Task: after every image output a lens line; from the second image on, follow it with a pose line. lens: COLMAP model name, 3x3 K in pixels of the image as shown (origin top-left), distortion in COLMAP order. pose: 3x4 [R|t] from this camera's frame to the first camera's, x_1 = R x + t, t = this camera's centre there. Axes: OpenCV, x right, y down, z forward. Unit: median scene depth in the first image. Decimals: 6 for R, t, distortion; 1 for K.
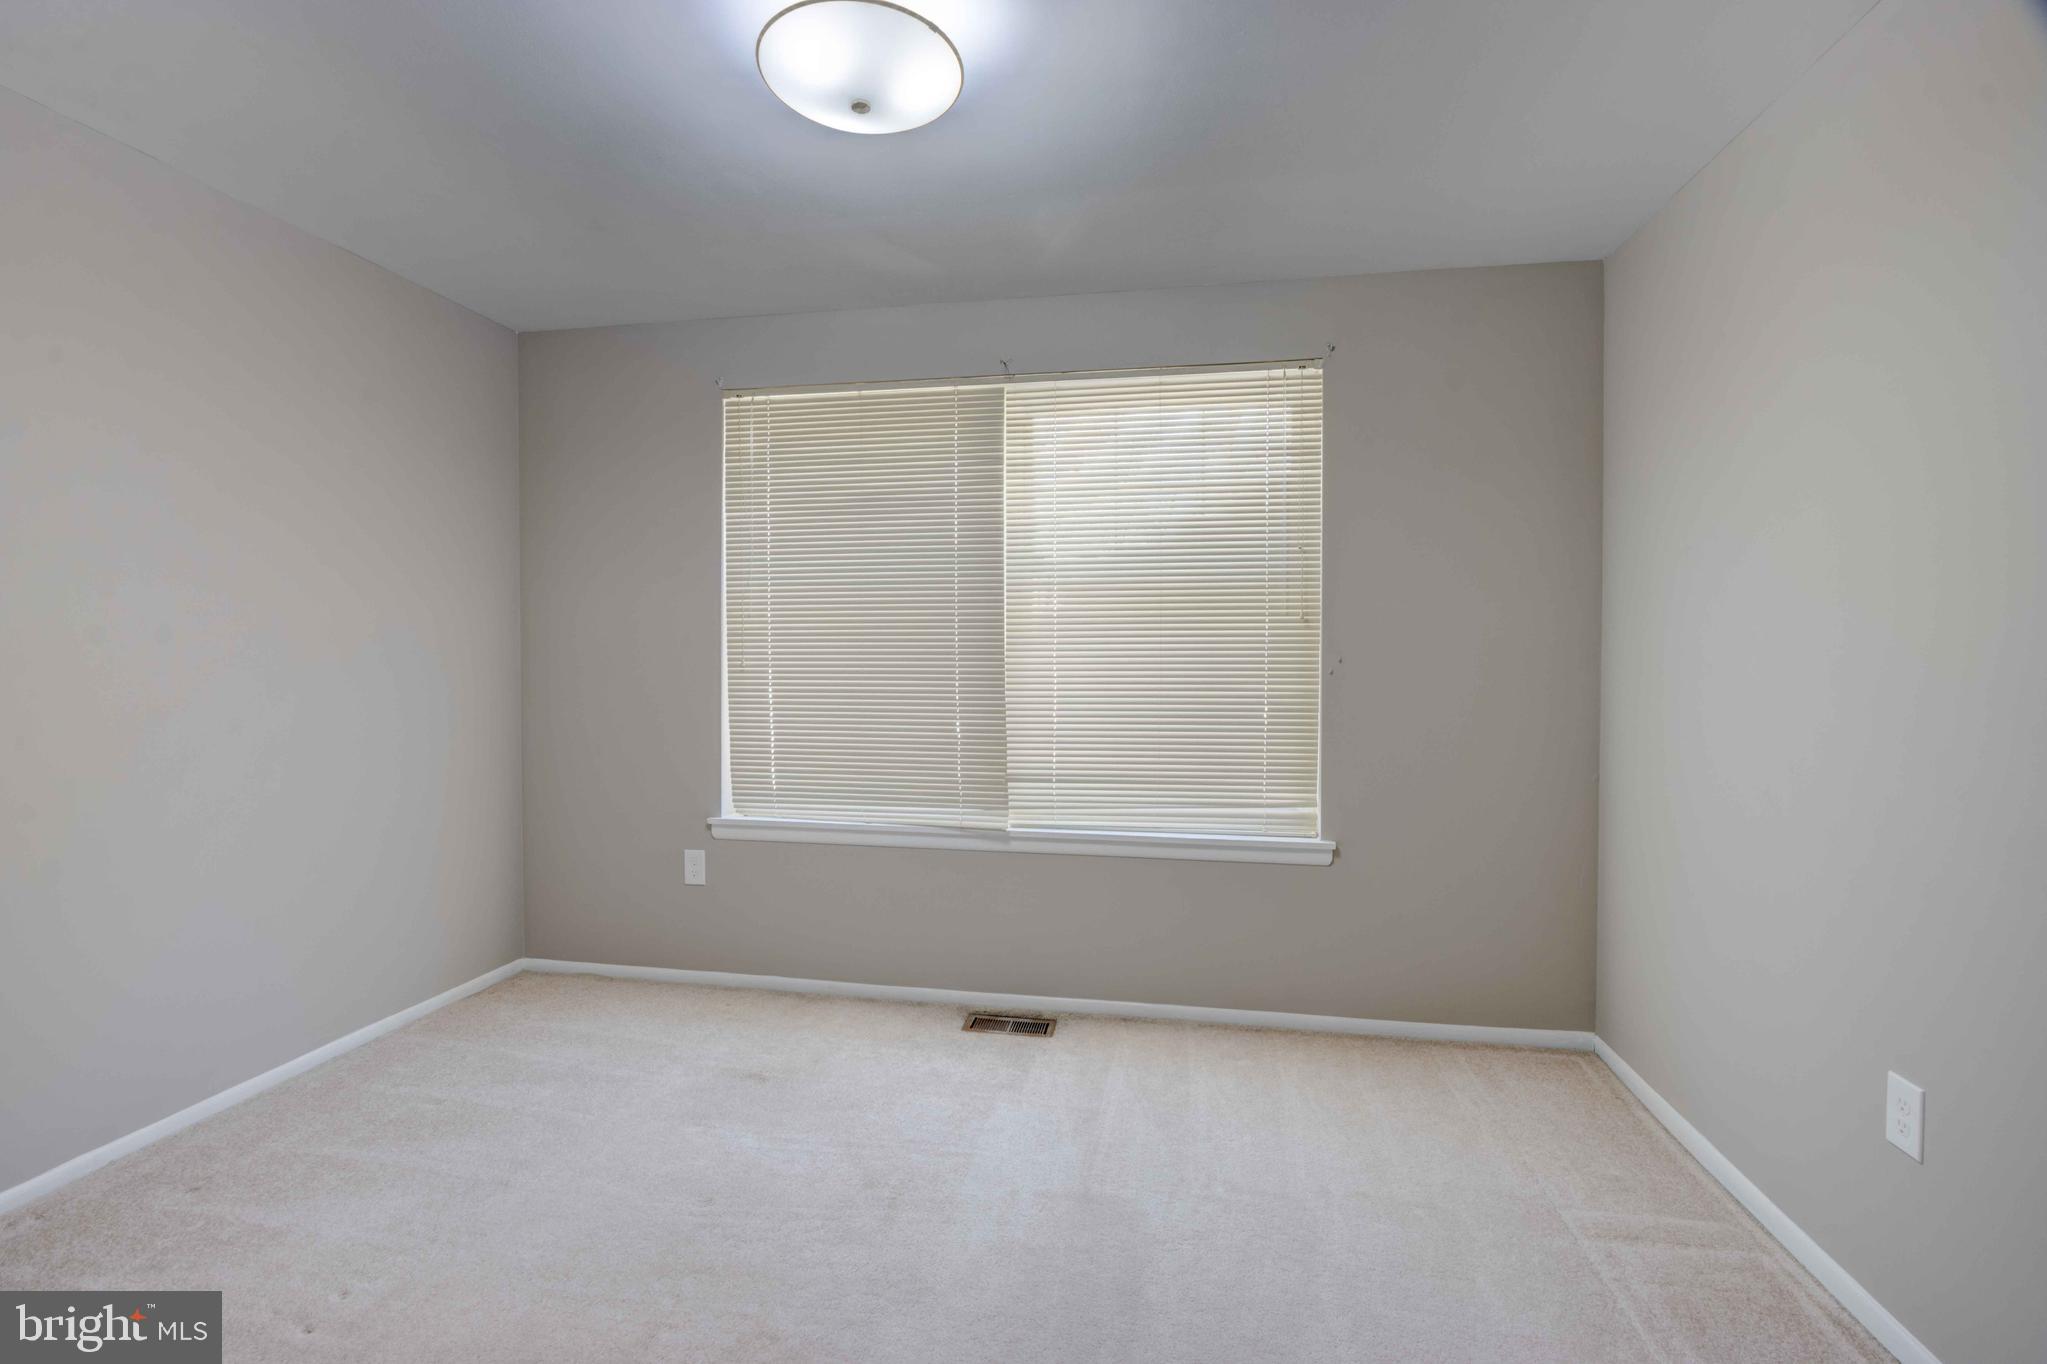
lens RADIAL K [[956.0, 0, 1014.3], [0, 956.0, 671.0], [0, 0, 1]] dist [-0.015292, 0.001293]
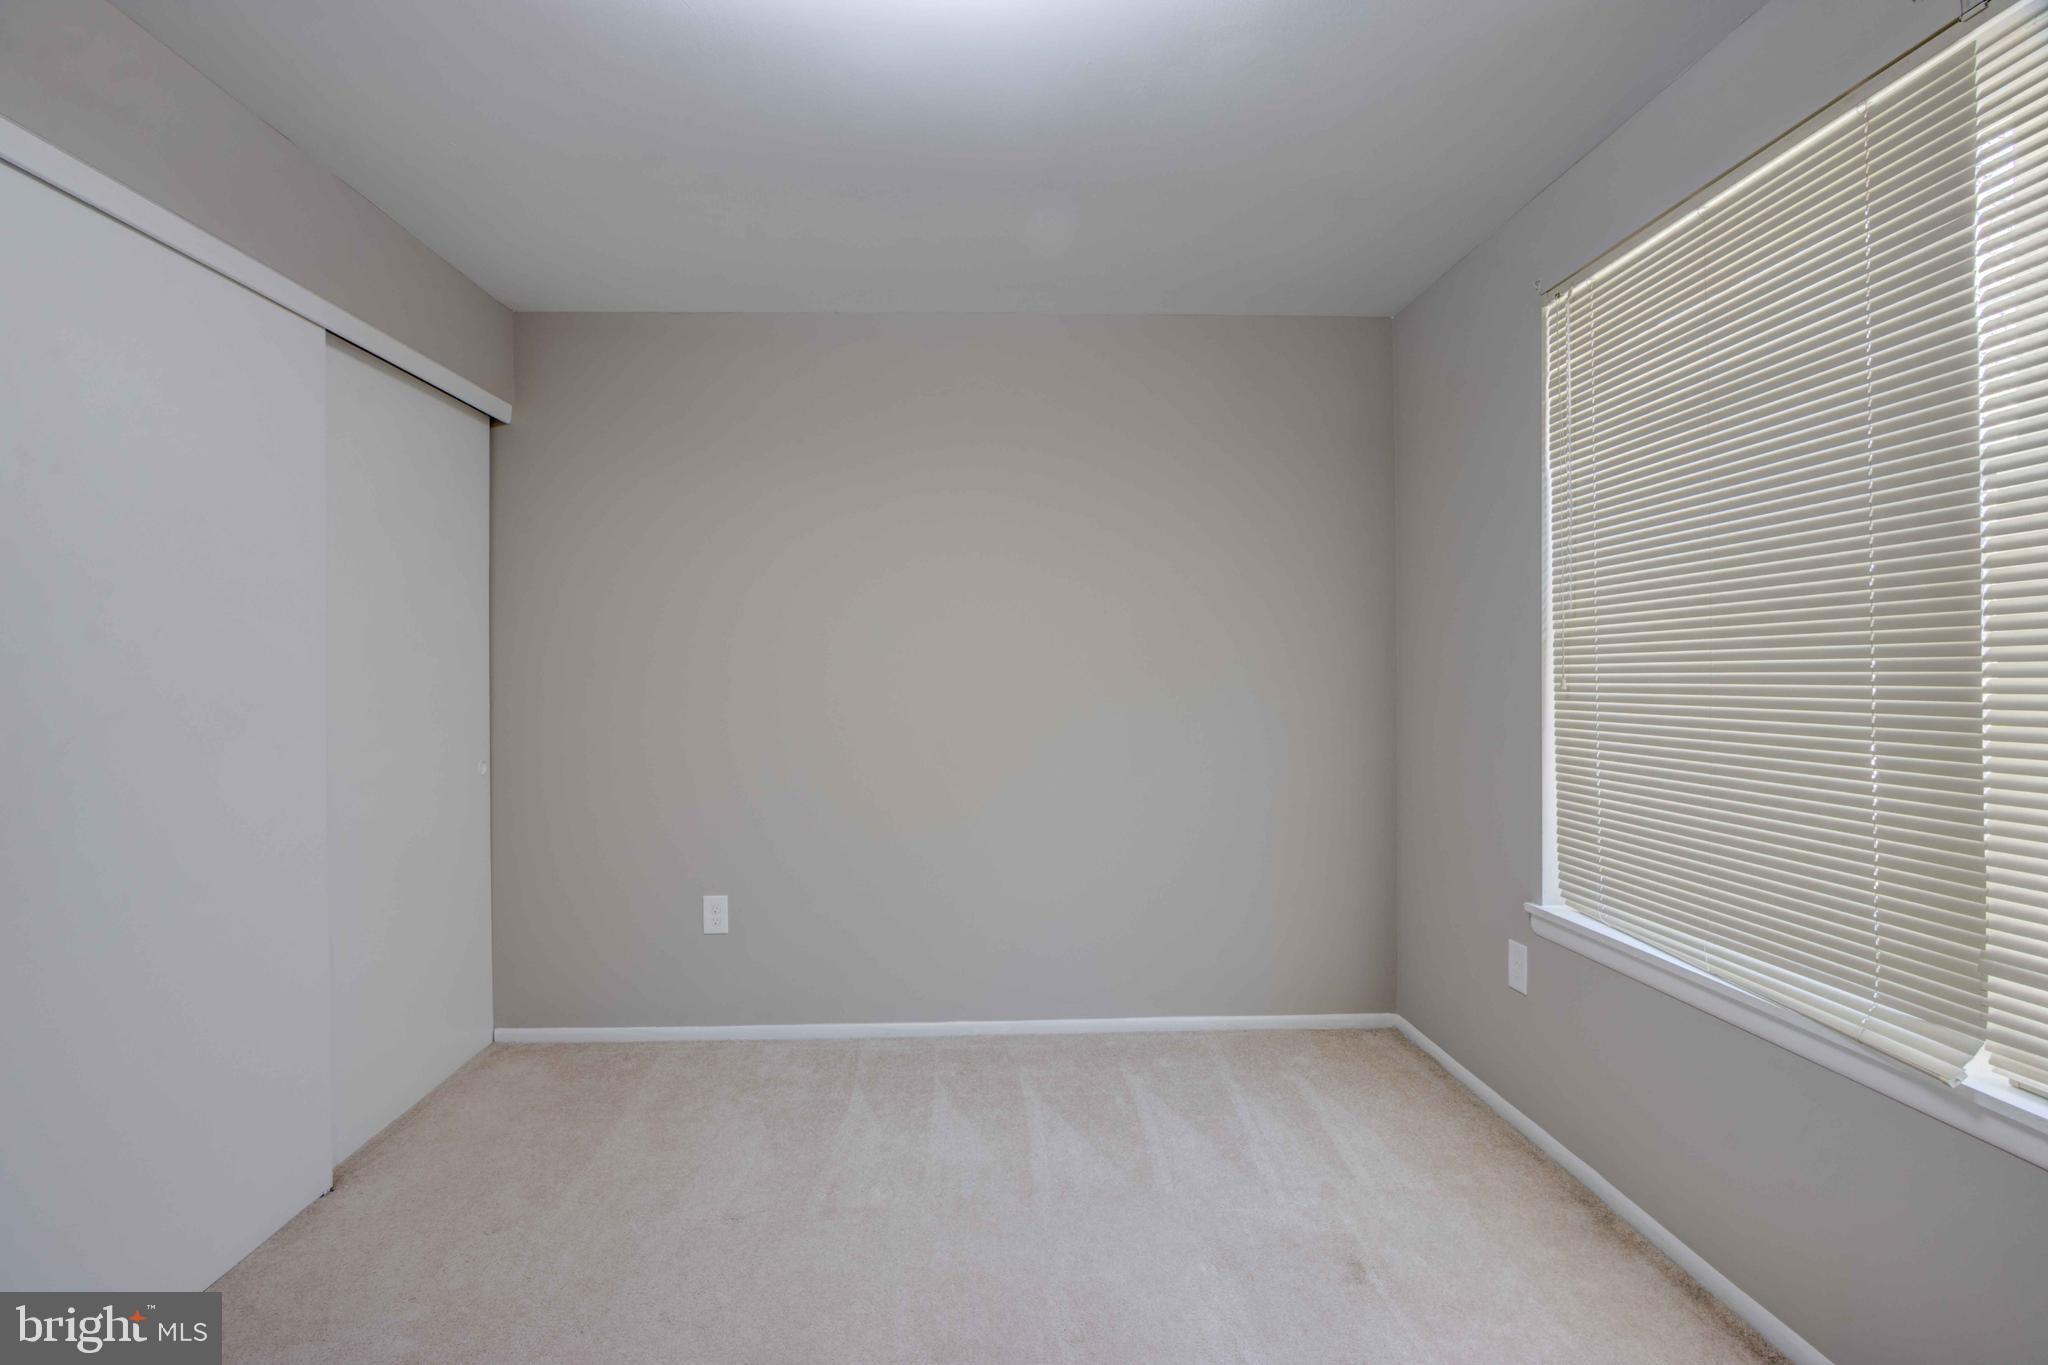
lens RADIAL K [[956.5, 0, 1014.8], [0, 956.5, 671.5], [0, 0, 1]] dist [-0.015292, 0.001293]
pose [[0.214295, -0.007593, -0.976740, 0.304960], [-0.012348, 0.999869, -0.010482, -0.006105], [0.976691, 0.014307, 0.214173, 0.494925]]
